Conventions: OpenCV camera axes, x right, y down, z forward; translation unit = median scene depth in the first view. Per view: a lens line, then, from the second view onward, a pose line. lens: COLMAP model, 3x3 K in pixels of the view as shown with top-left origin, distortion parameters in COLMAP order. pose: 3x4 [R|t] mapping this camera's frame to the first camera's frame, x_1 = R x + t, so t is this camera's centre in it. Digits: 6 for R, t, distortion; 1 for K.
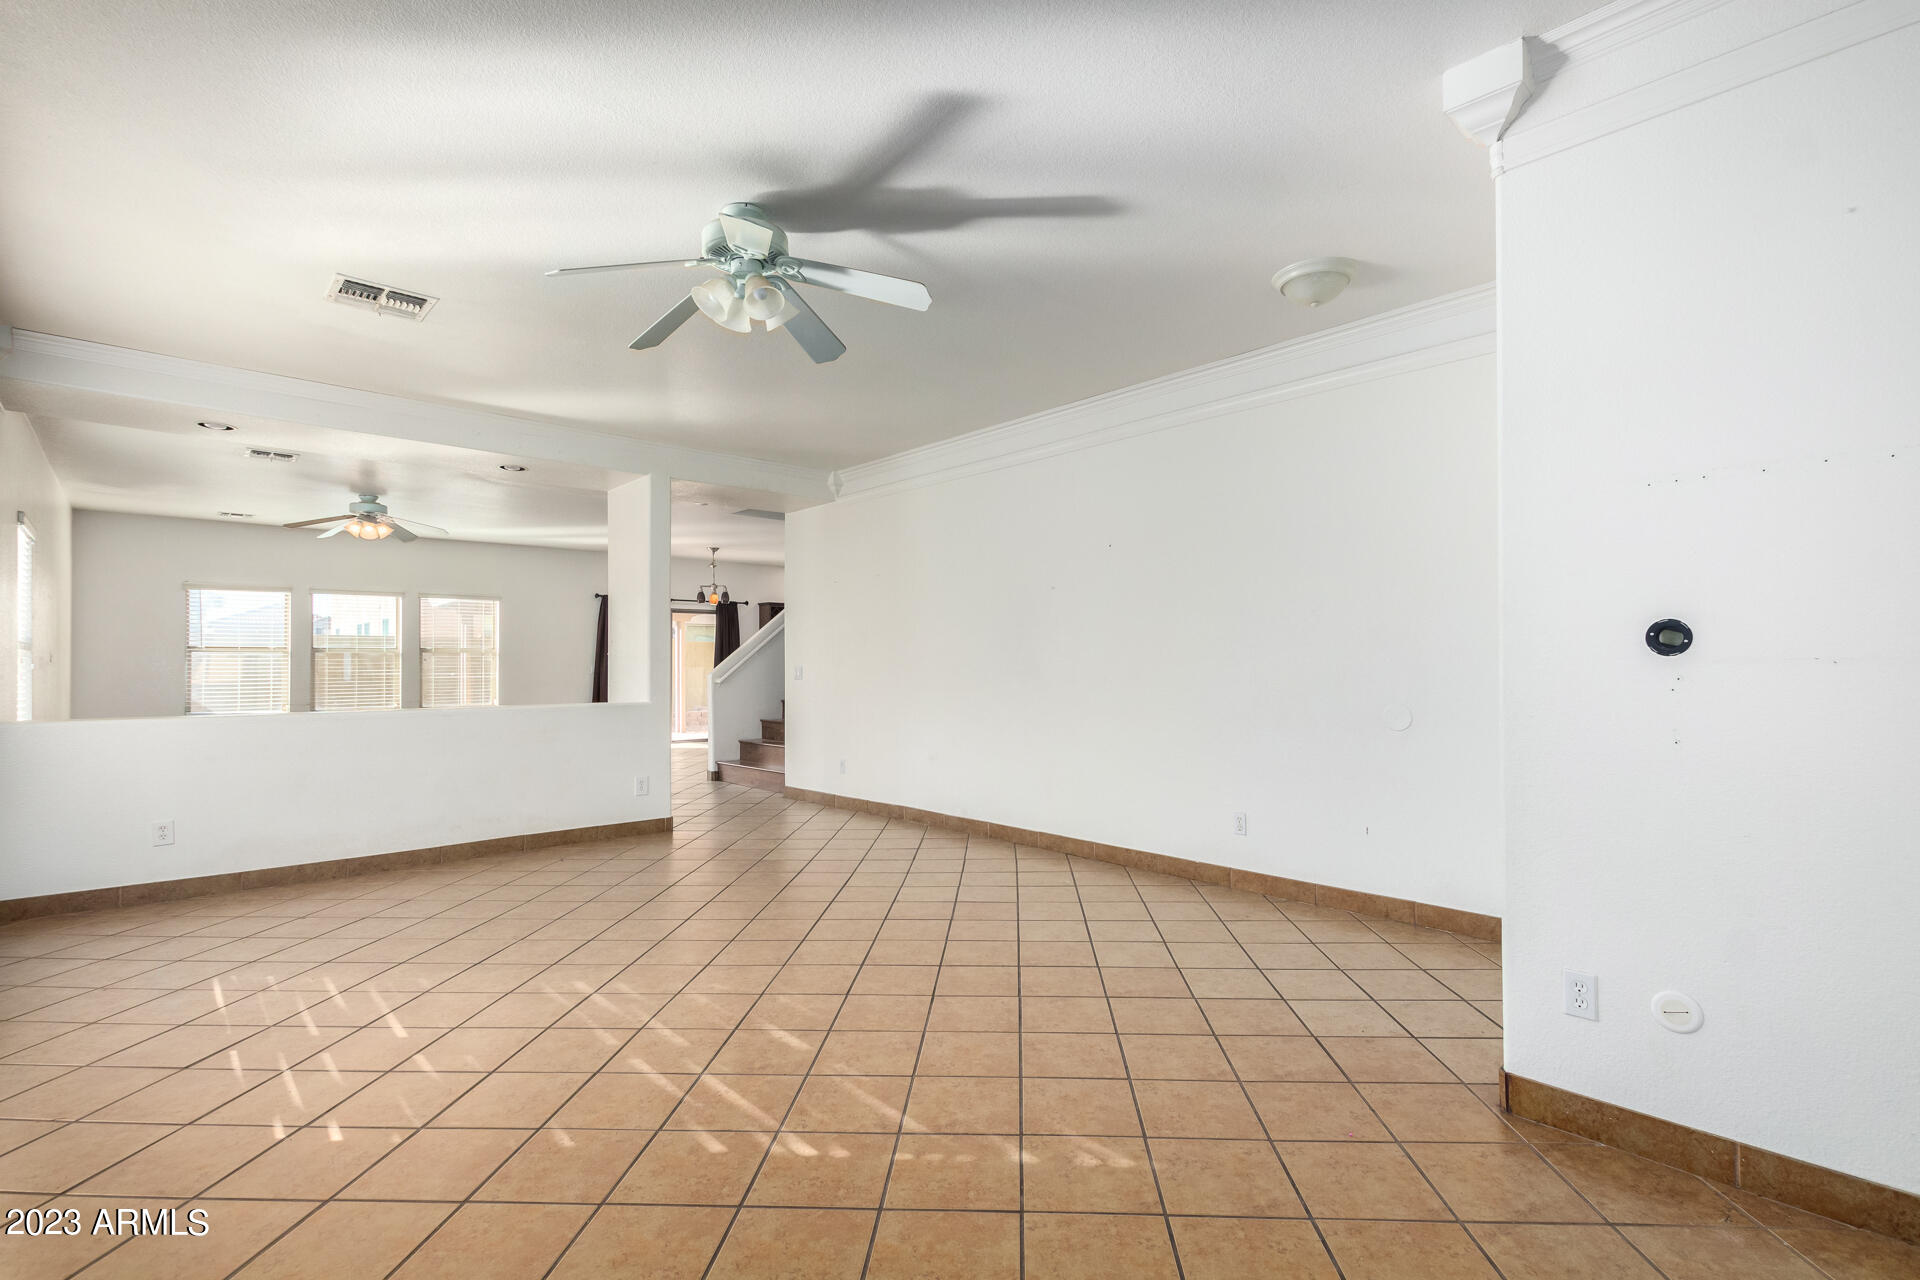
lens RADIAL K [[889.4, 0, 960.0], [0, 889.4, 640.0], [0, 0, 1]] dist [0.021380, 0.000019]
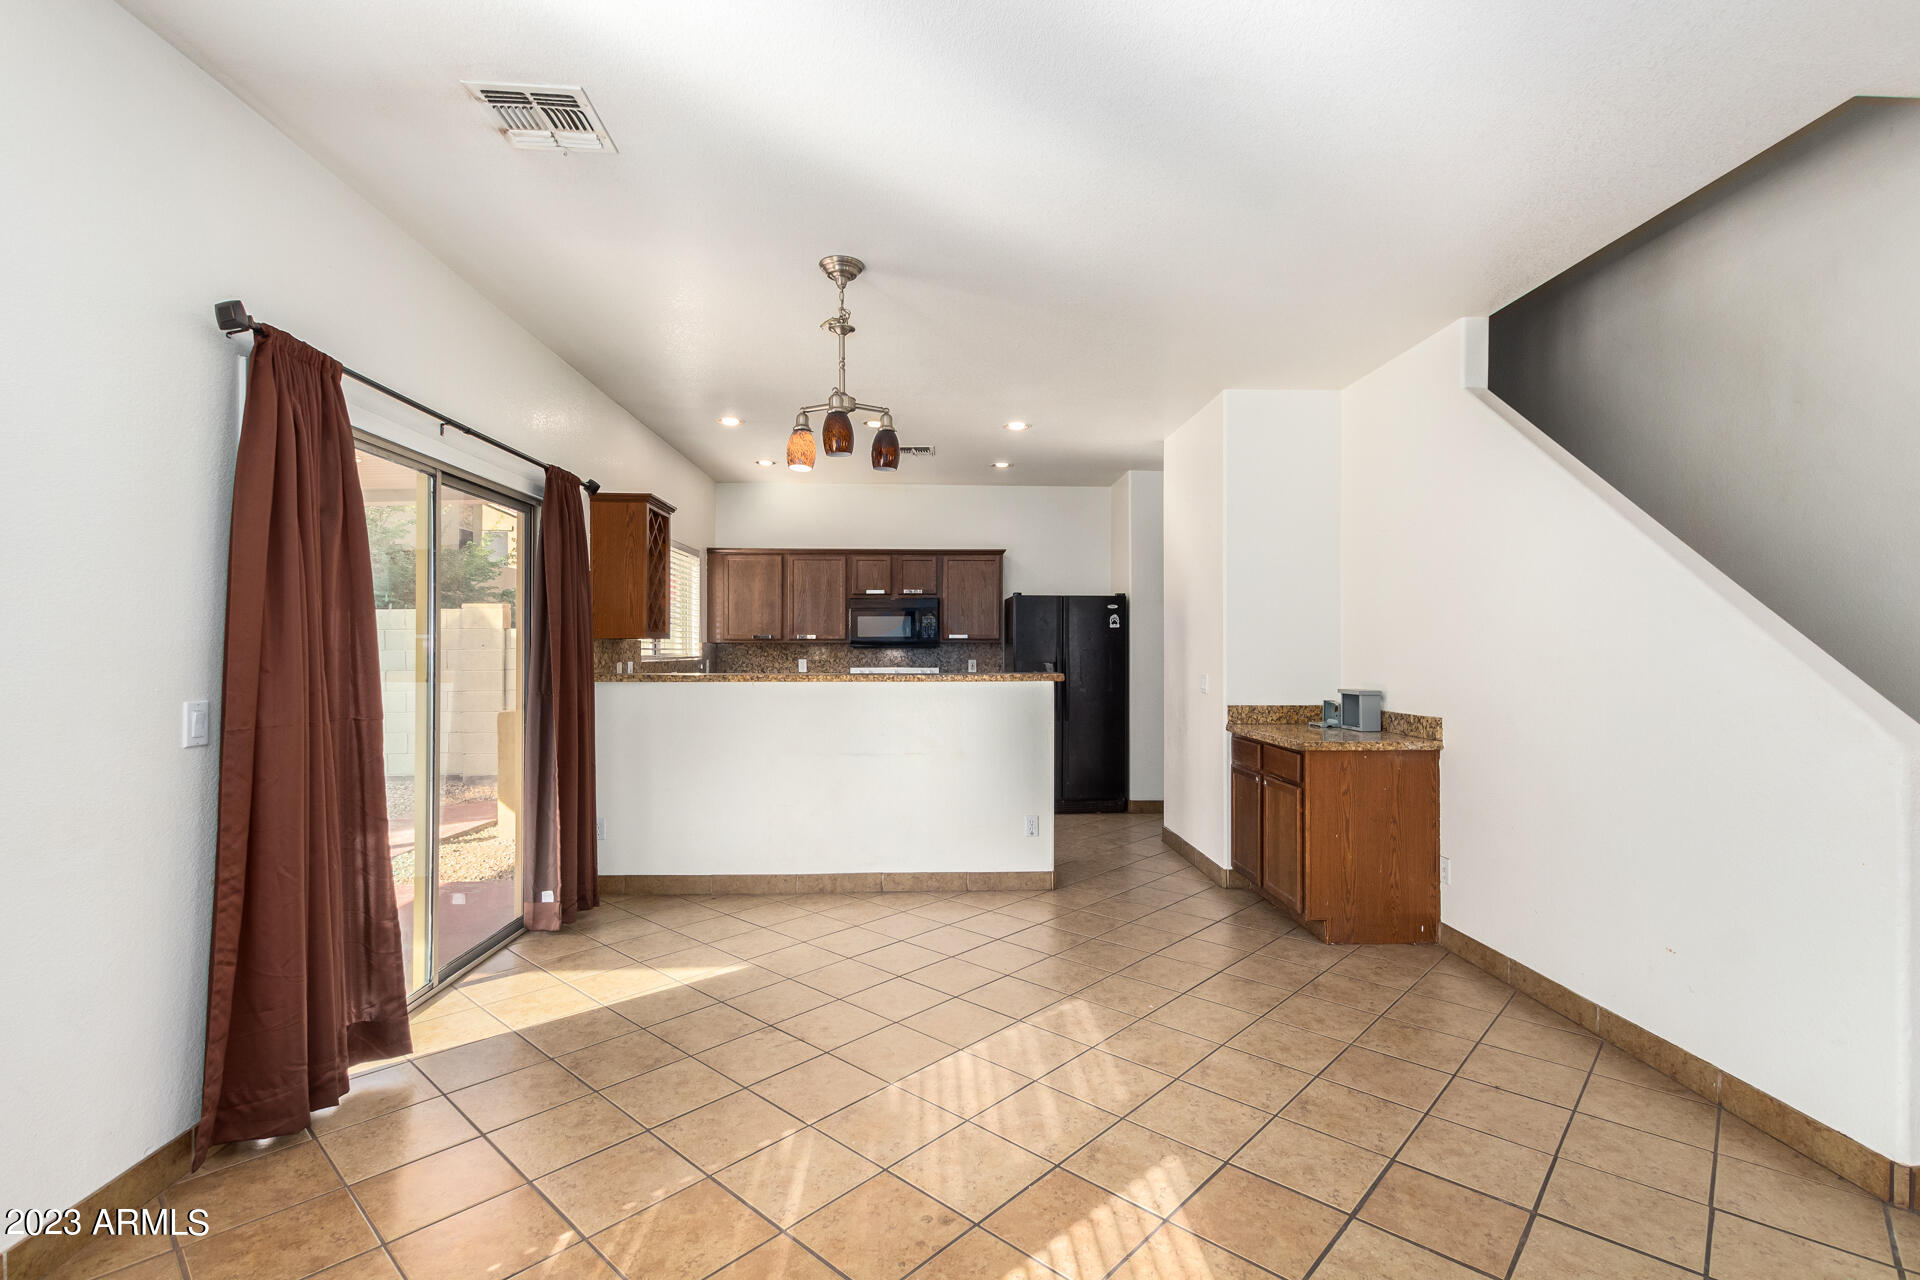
lens RADIAL K [[876.8, 0, 969.5], [0, 876.8, 646.1], [0, 0, 1]] dist [0.013760, -0.006551]
pose [[0.623939, 0.012005, 0.781381, -0.642456], [-0.029402, 0.999535, 0.008122, 0.016019], [-0.780920, -0.028041, 0.624002, 1.090587]]
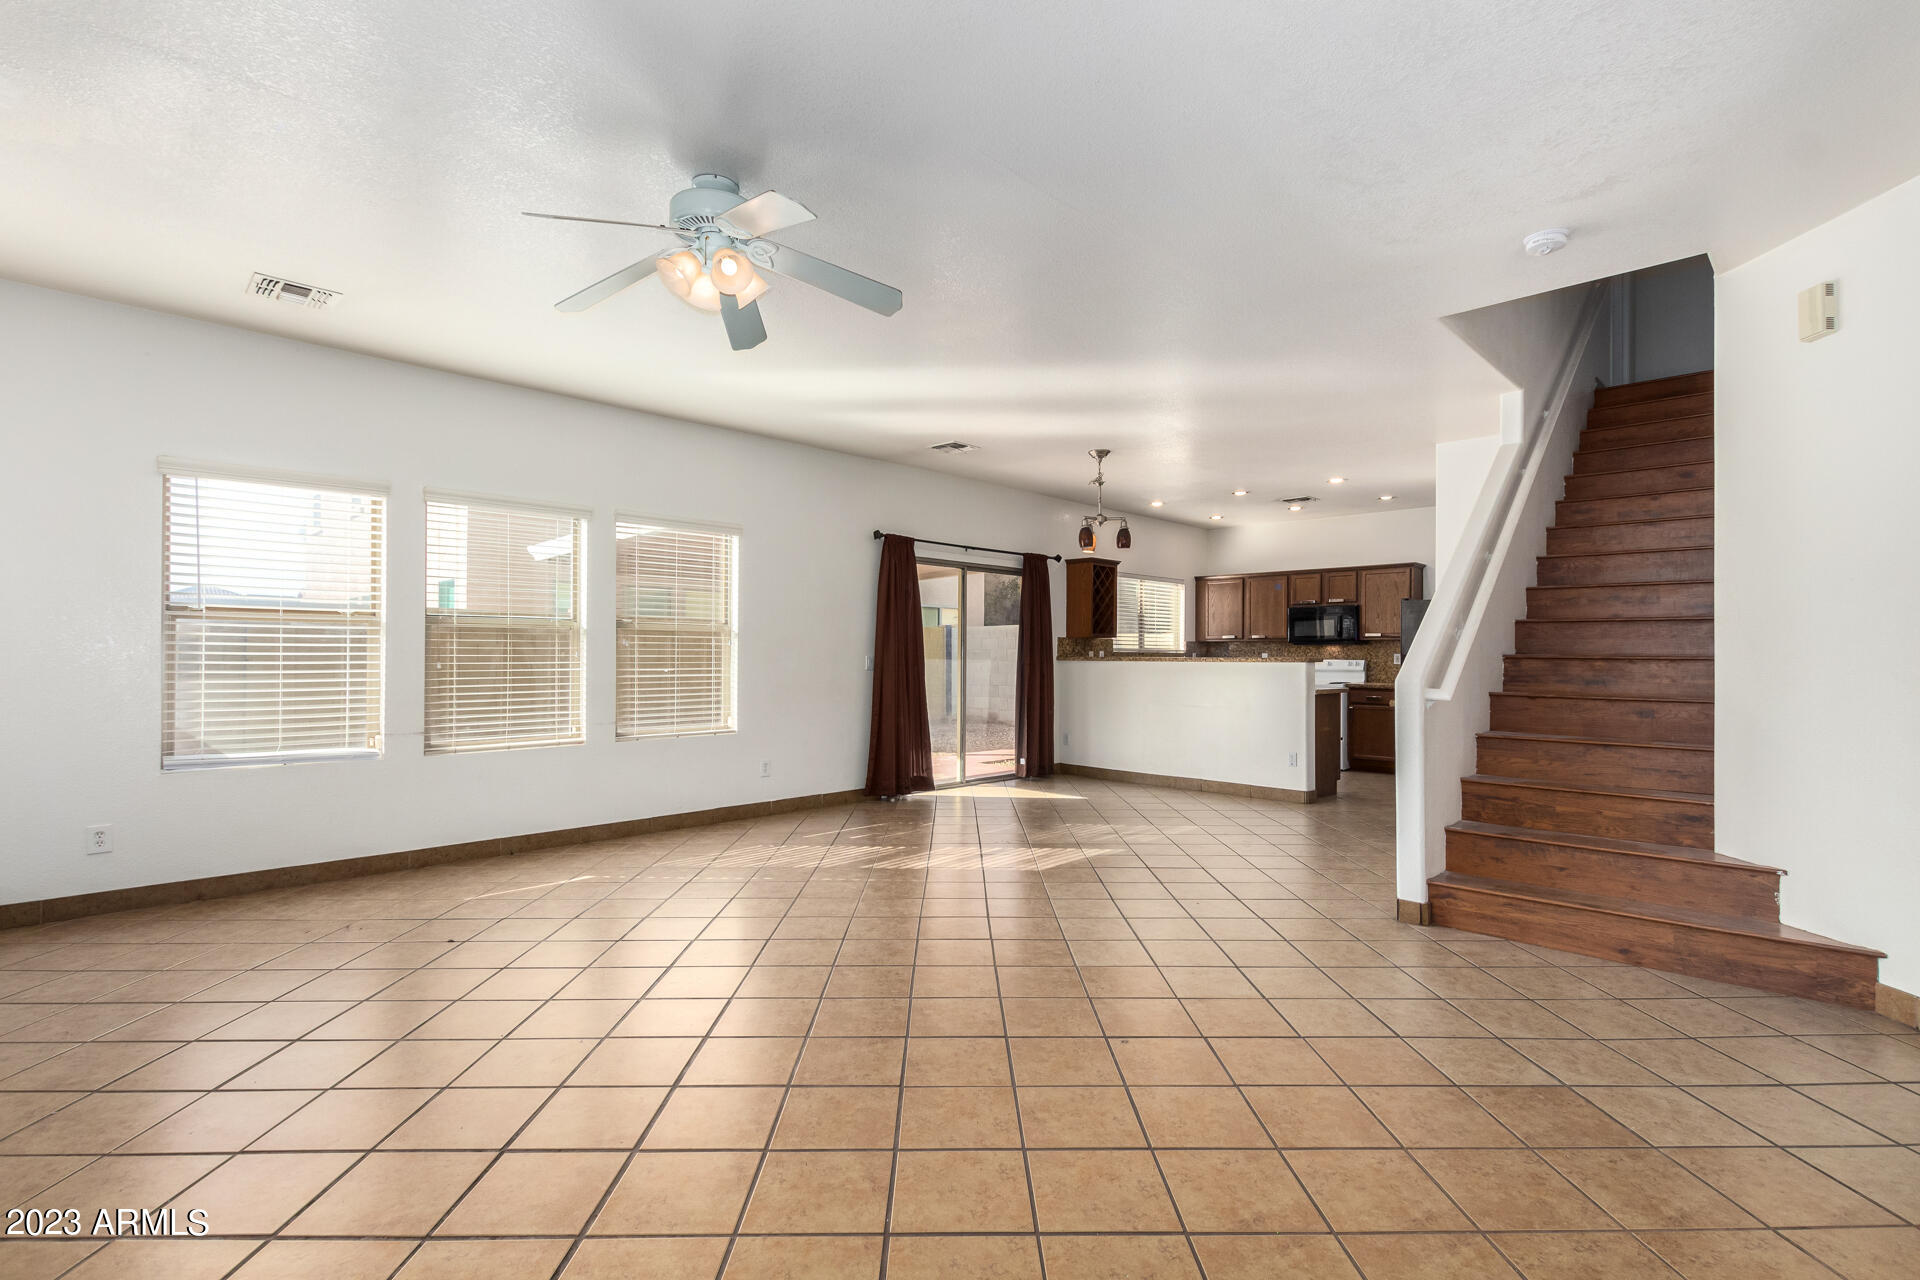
lens RADIAL K [[884.7, 0, 965.1], [0, 884.7, 646.1], [0, 0, 1]] dist [-0.001608, -0.000491]
pose [[0.997020, 0.013124, 0.076017, -0.557277], [-0.014580, 0.999720, 0.018622, 0.014860], [-0.075752, -0.019675, 0.996933, 0.602097]]
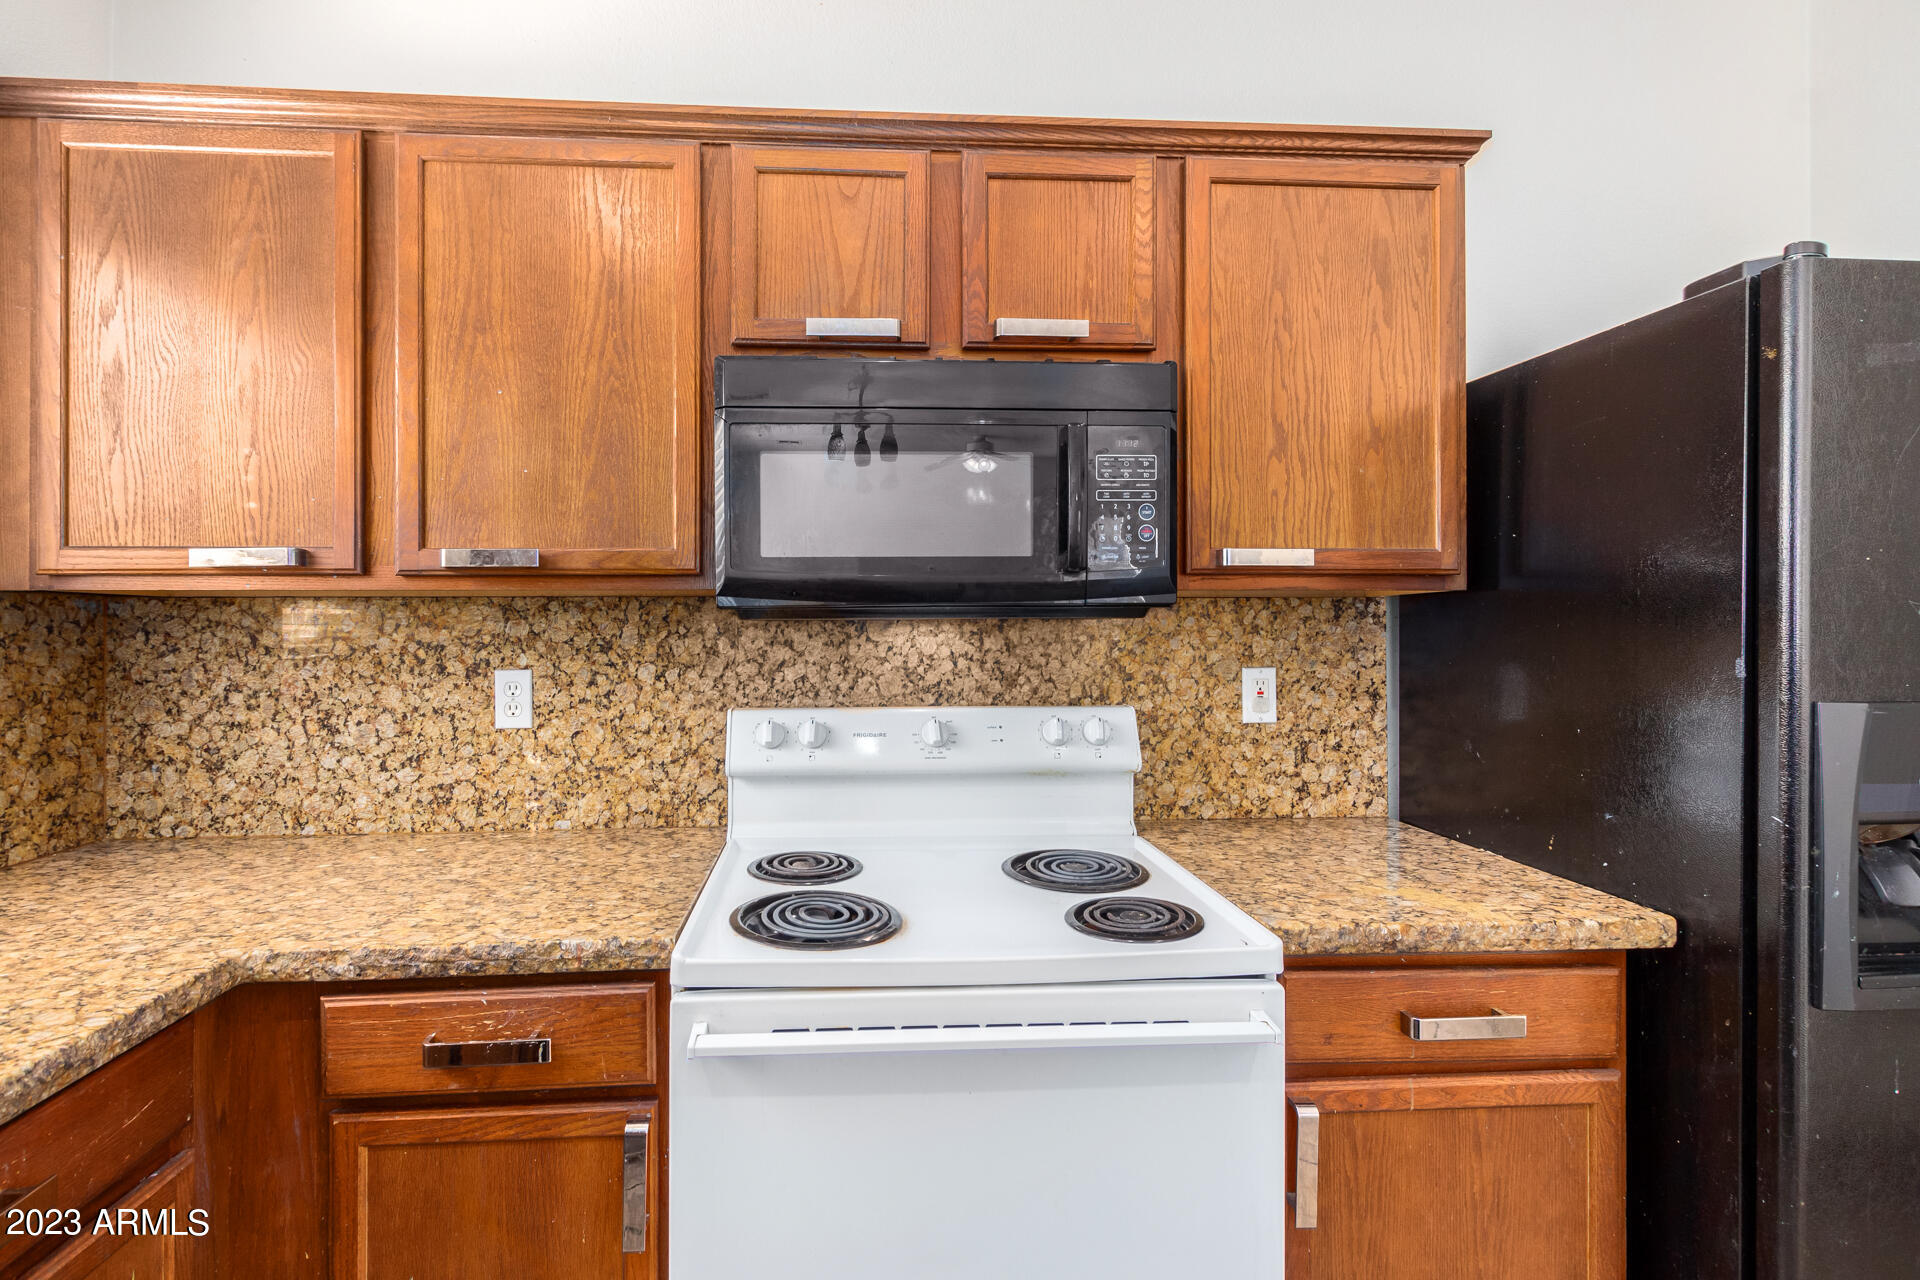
lens RADIAL K [[910.5, 0, 901.7], [0, 910.5, 625.1], [0, 0, 1]] dist [0.010679, -0.000232]
pose [[0.617953, 0.012648, 0.786113, -0.167004], [-0.026408, 0.999640, 0.004676, 0.027956], [-0.785771, -0.023649, 0.618065, 1.575564]]
